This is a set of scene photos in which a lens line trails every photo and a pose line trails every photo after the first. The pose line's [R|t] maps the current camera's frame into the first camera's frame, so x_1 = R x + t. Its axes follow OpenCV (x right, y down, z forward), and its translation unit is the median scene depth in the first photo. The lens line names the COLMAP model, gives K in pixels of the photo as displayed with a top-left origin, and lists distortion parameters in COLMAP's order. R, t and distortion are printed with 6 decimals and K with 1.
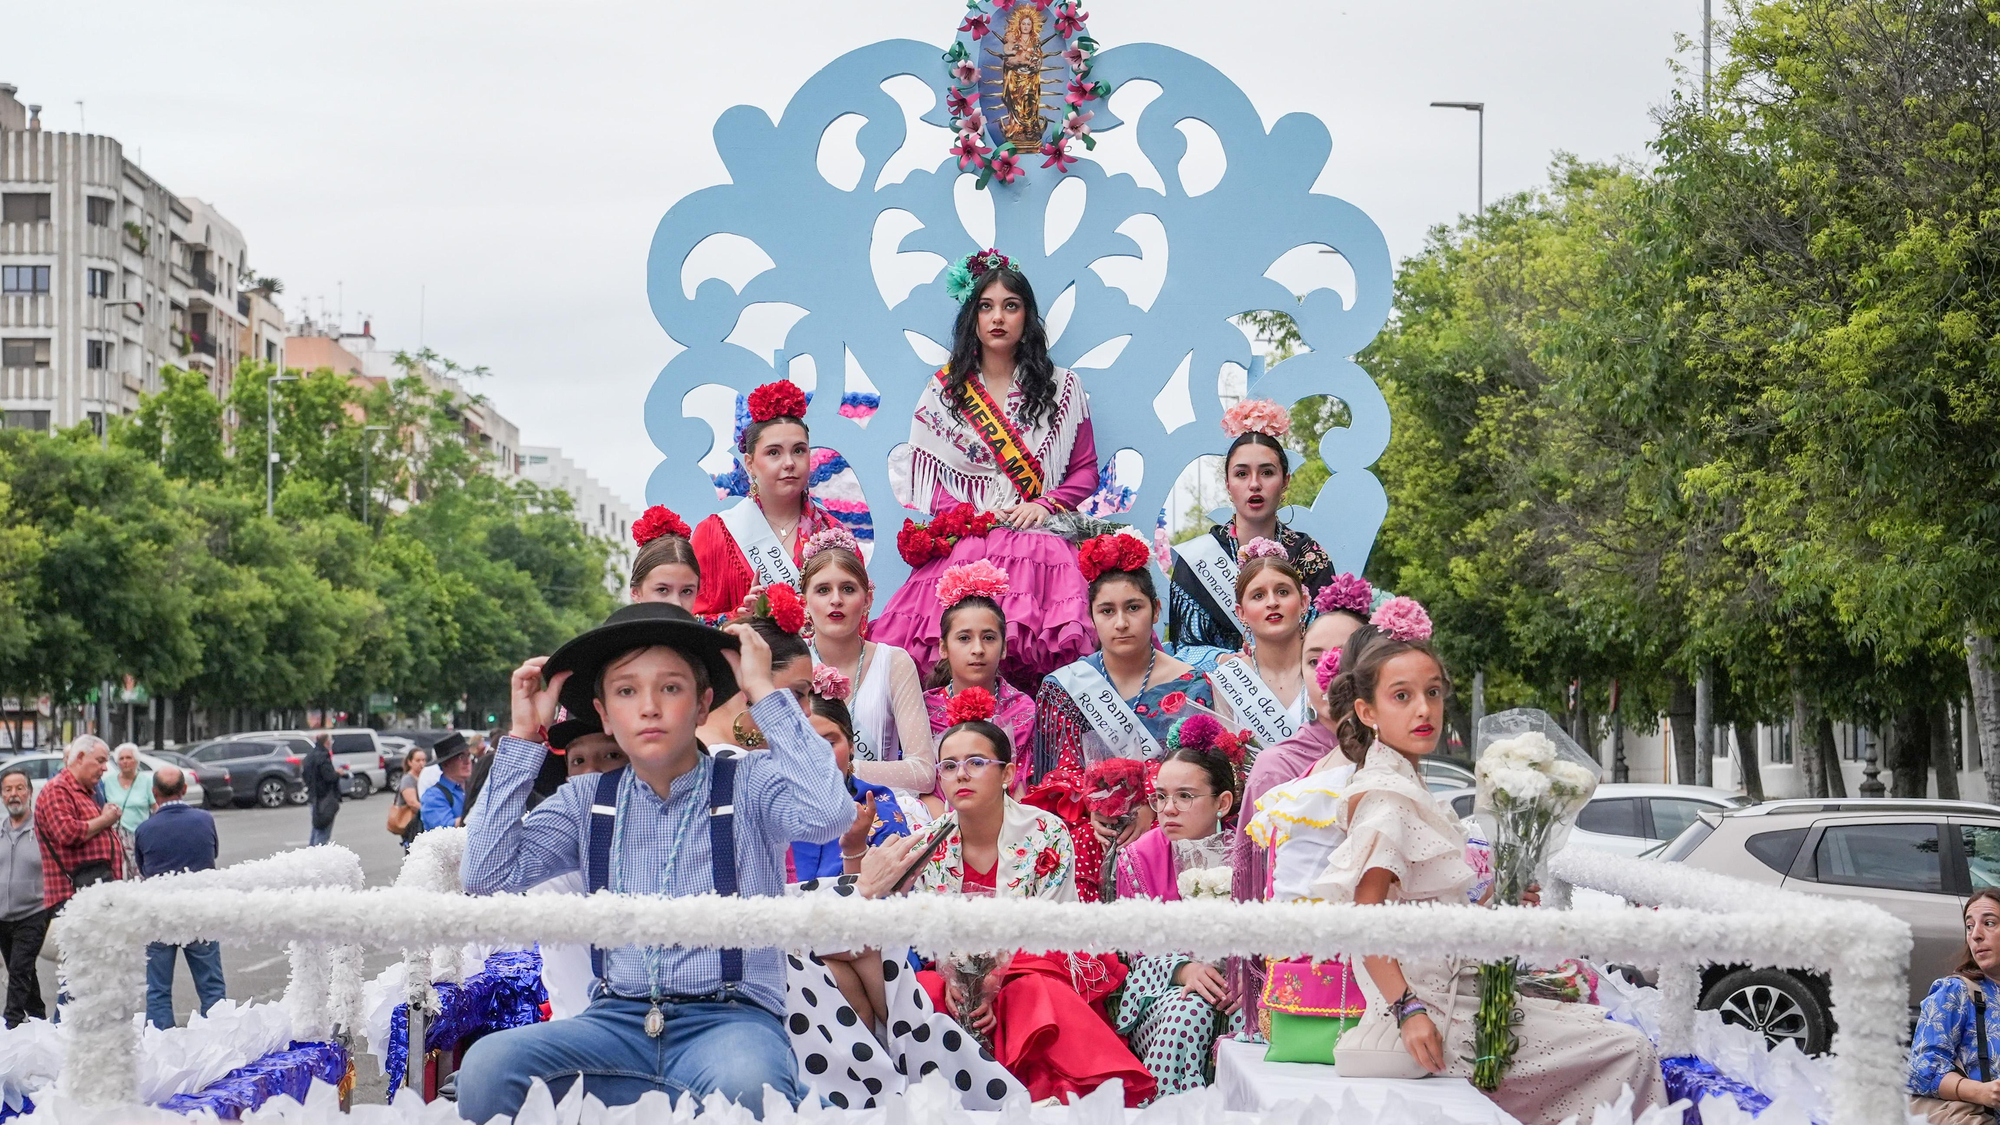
lens RADIAL K [[4504.6, 0, 1001.5], [0, 4504.6, 563.7], [0, 0, 1]] dist [0.246742, 0.000000]
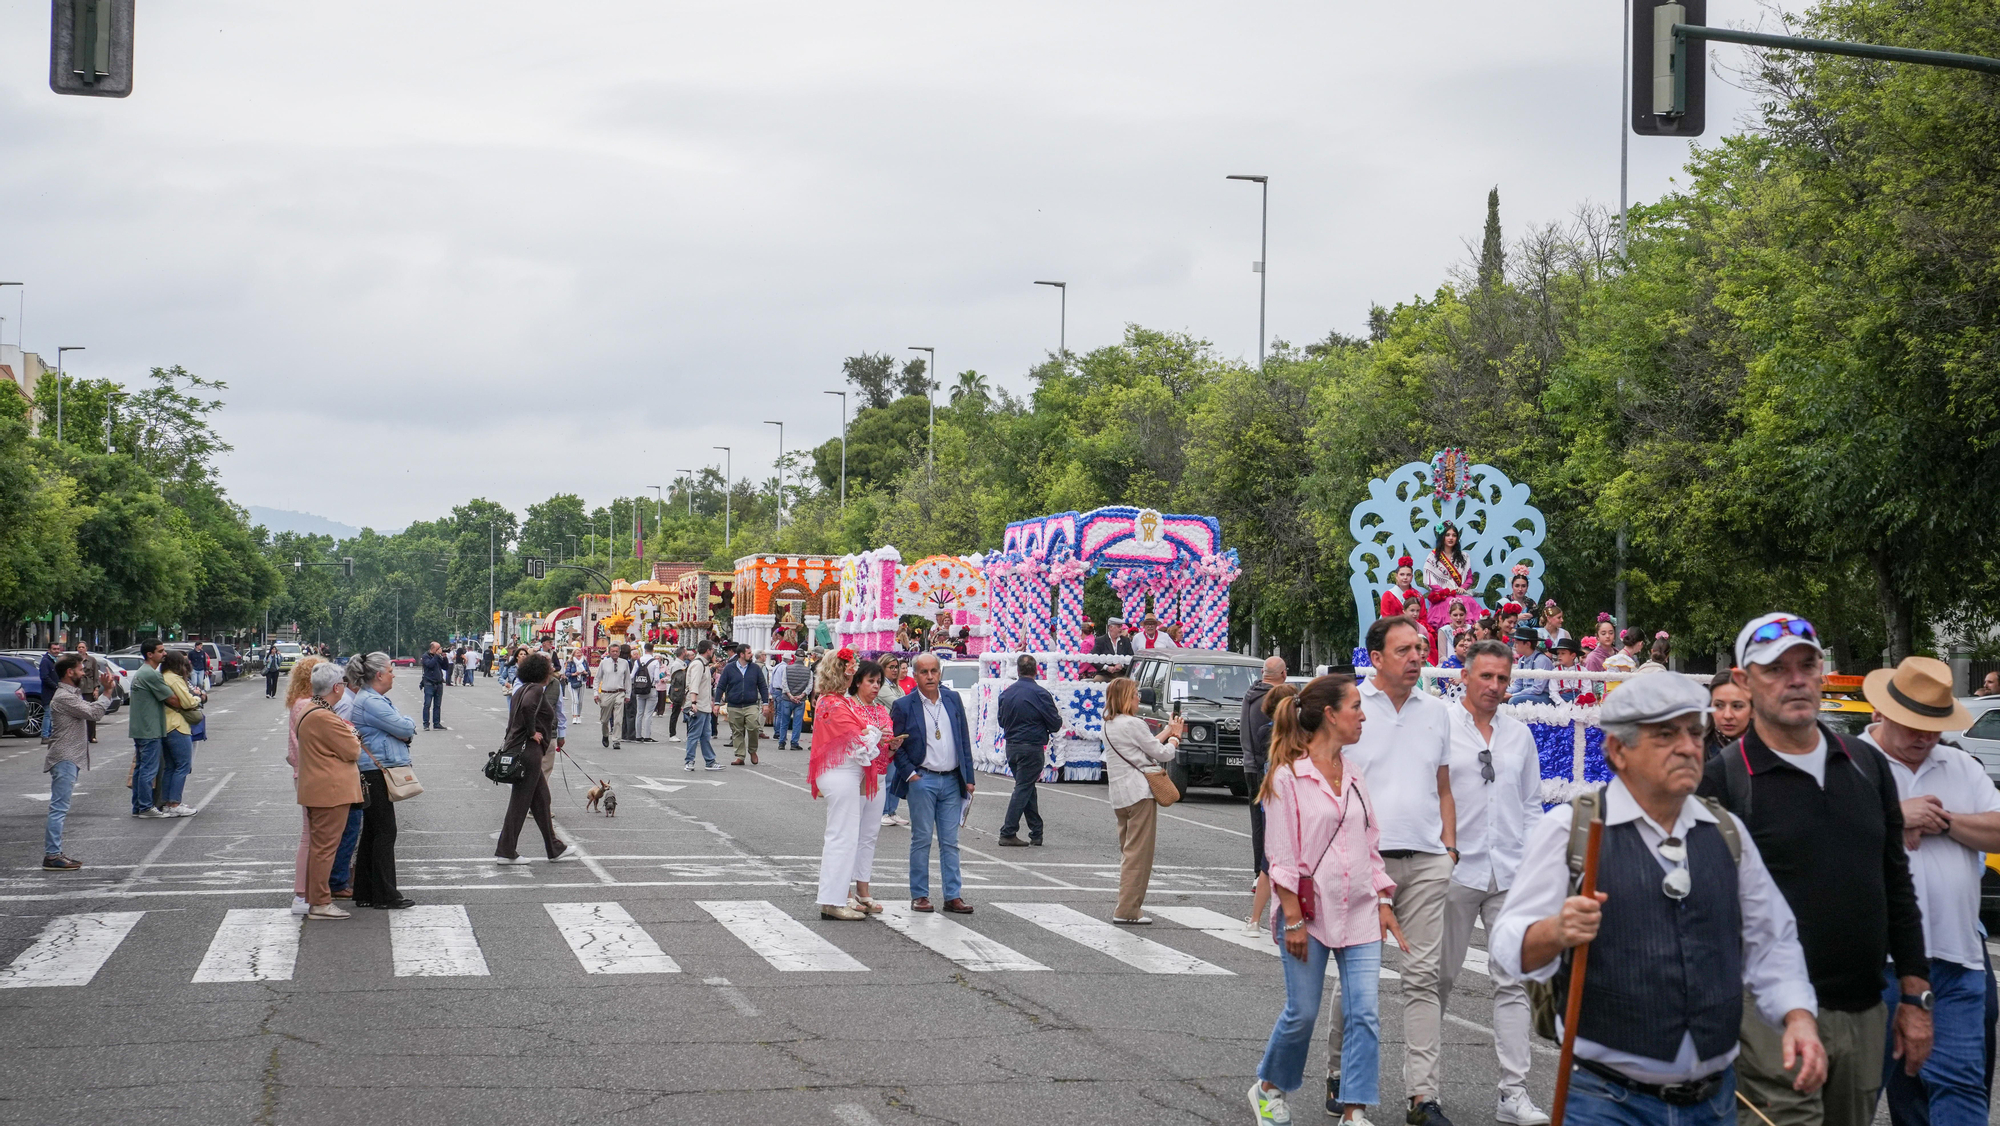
lens RADIAL K [[3728.0, 0, 1001.4], [0, 3728.0, 562.6], [0, 0, 1]] dist [0.233708, 0.000000]
pose [[0.984695, 0.018173, 0.173339, -0.078671], [-0.020252, 0.999743, 0.010235, -0.004968], [-0.173108, -0.013589, 0.984809, -0.175511]]
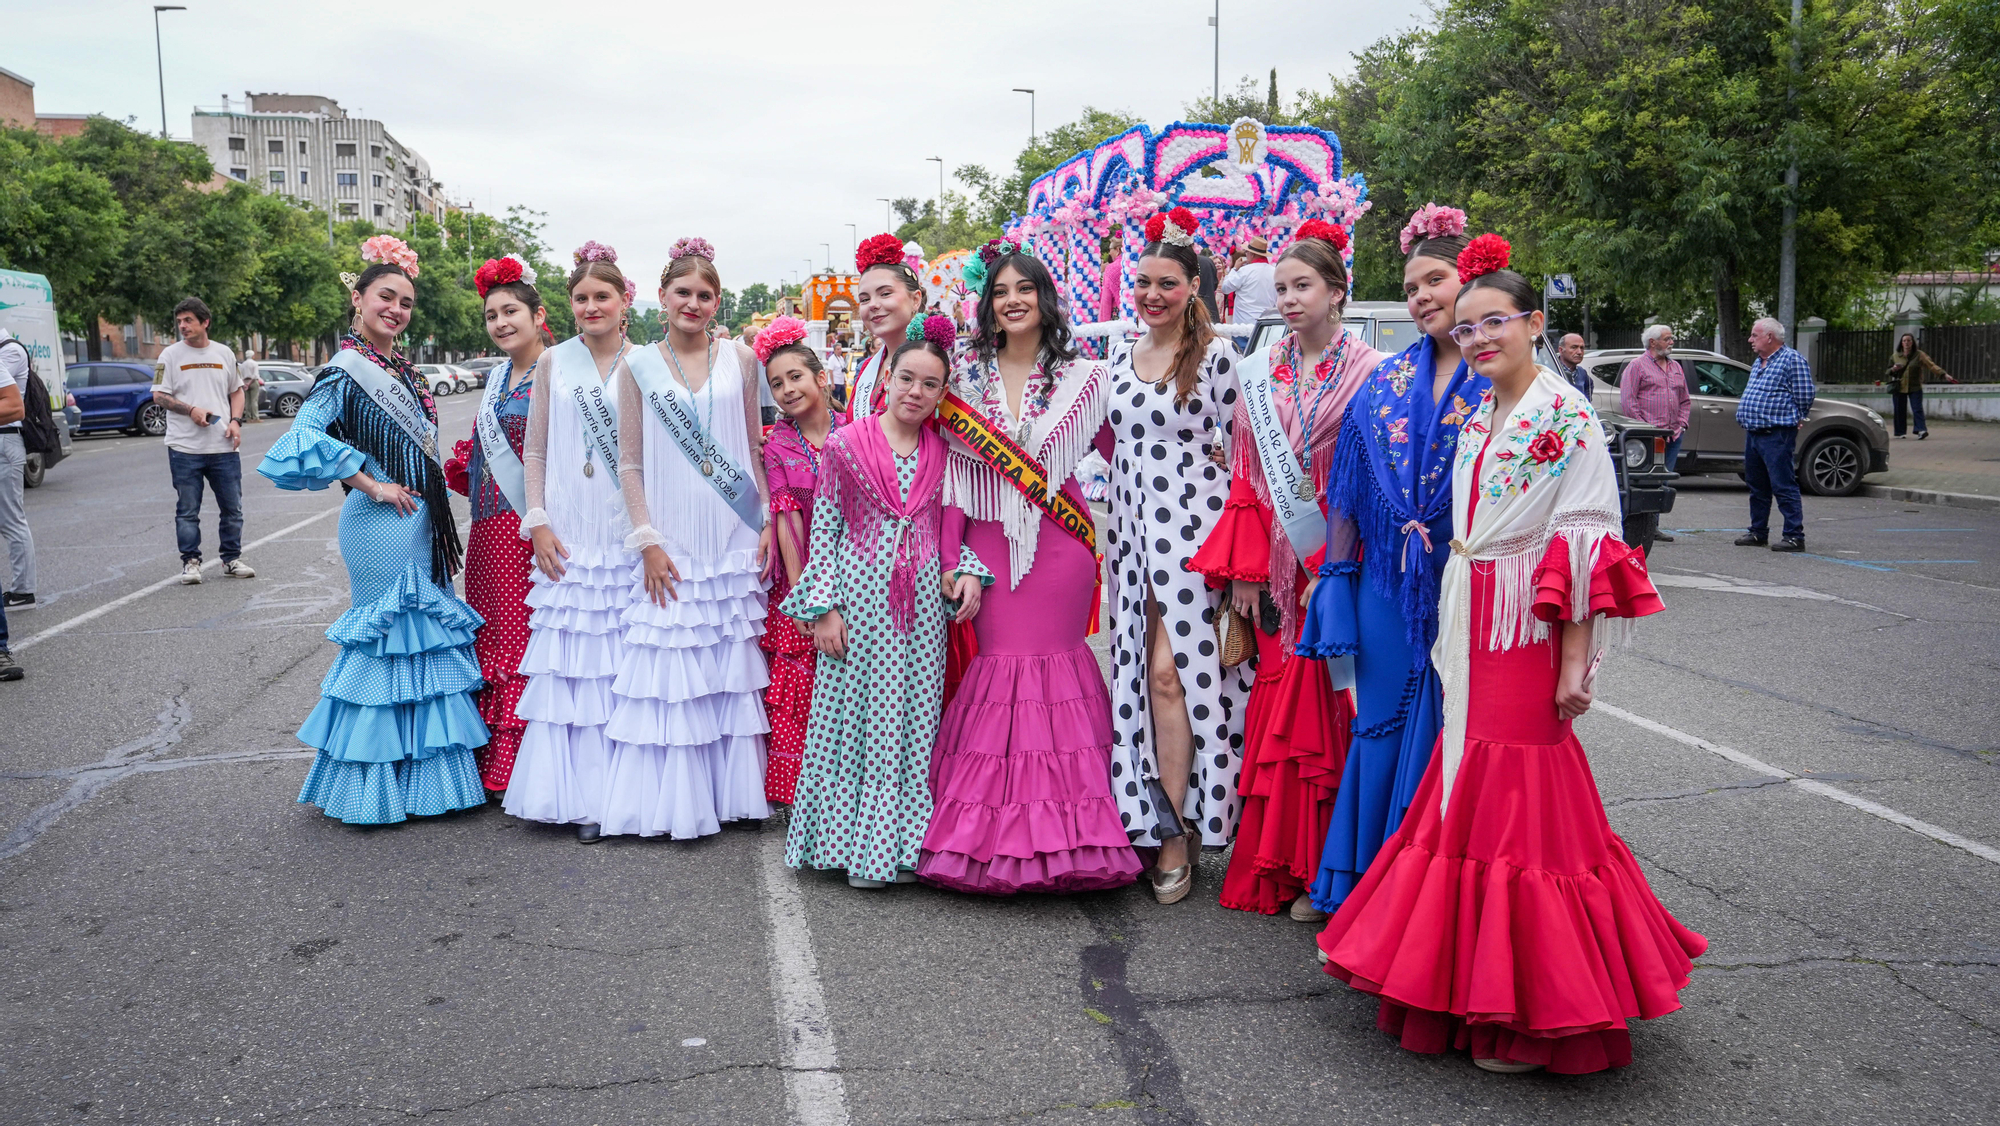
lens RADIAL K [[1618.3, 0, 1007.2], [0, 1618.3, 556.8], [0, 0, 1]] dist [-0.060532, 0.051196]
pose [[0.980760, -0.030820, 0.192771, -0.041760], [0.000403, 0.987777, 0.155875, 0.005772], [-0.195219, -0.152798, 0.968784, 0.062758]]
